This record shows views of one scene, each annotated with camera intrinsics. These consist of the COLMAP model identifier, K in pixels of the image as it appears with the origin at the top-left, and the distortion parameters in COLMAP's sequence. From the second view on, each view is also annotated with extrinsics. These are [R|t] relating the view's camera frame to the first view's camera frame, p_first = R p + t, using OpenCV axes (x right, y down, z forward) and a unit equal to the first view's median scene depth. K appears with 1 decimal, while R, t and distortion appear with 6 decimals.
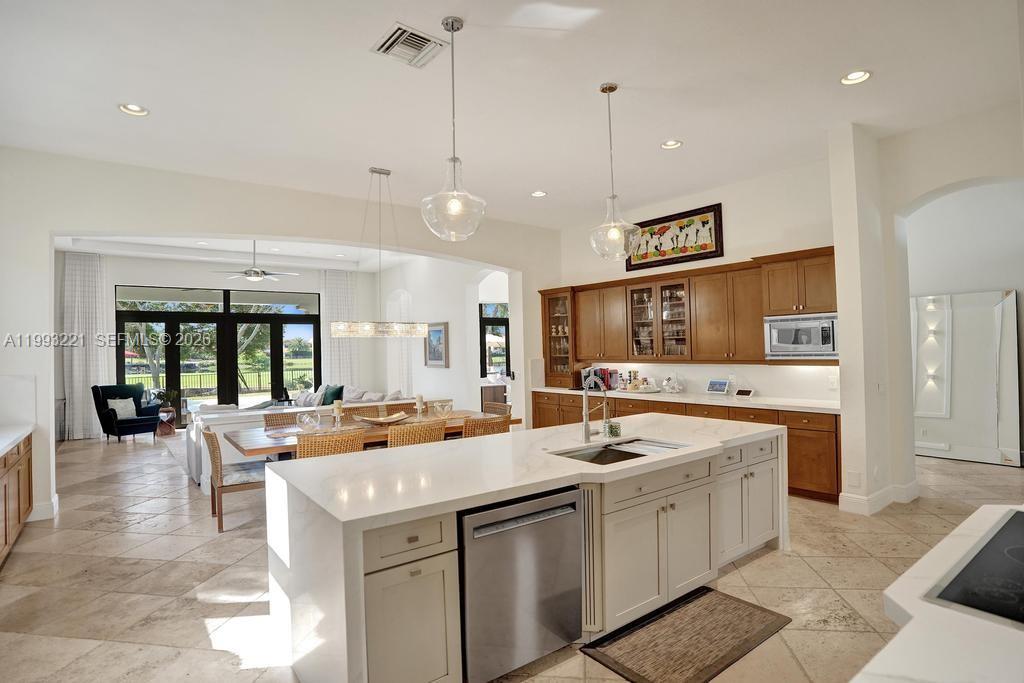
lens RADIAL K [[534.5, 0, 512.0], [0, 534.5, 341.5], [0, 0, 1]] dist [-0.066746, 0.024814]
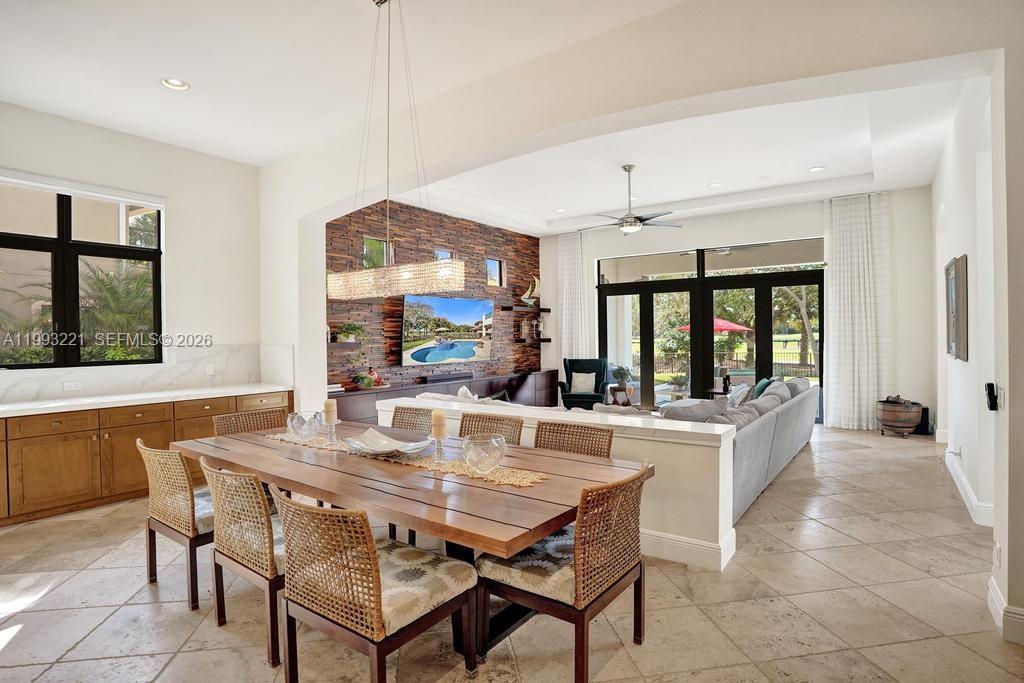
lens RADIAL K [[534.5, 0, 512.0], [0, 534.5, 341.5], [0, 0, 1]] dist [-0.066746, 0.024814]
pose [[0.298085, 0.024904, -0.954214, 0.177301], [0.019372, 0.999296, 0.032132, 0.013152], [0.954343, -0.028063, 0.297393, 0.538108]]
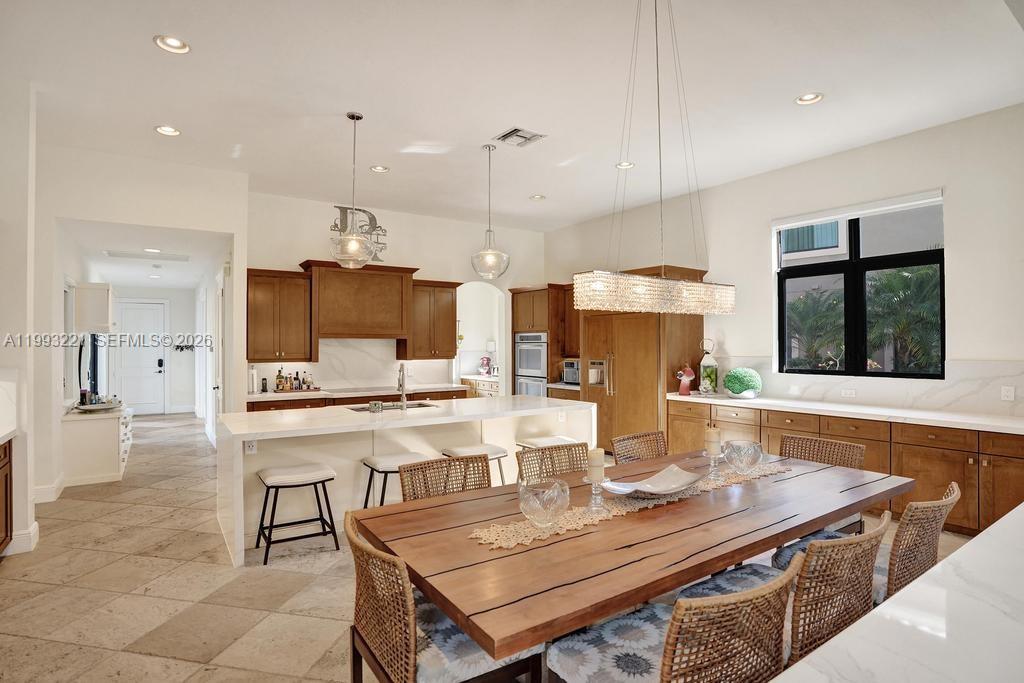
lens RADIAL K [[534.5, 0, 512.0], [0, 534.5, 341.5], [0, 0, 1]] dist [-0.066746, 0.024814]
pose [[-0.998570, 0.021403, 0.048983, -0.080869], [0.020347, 0.999552, -0.021972, 0.014166], [-0.049431, -0.020944, -0.998558, 0.831663]]
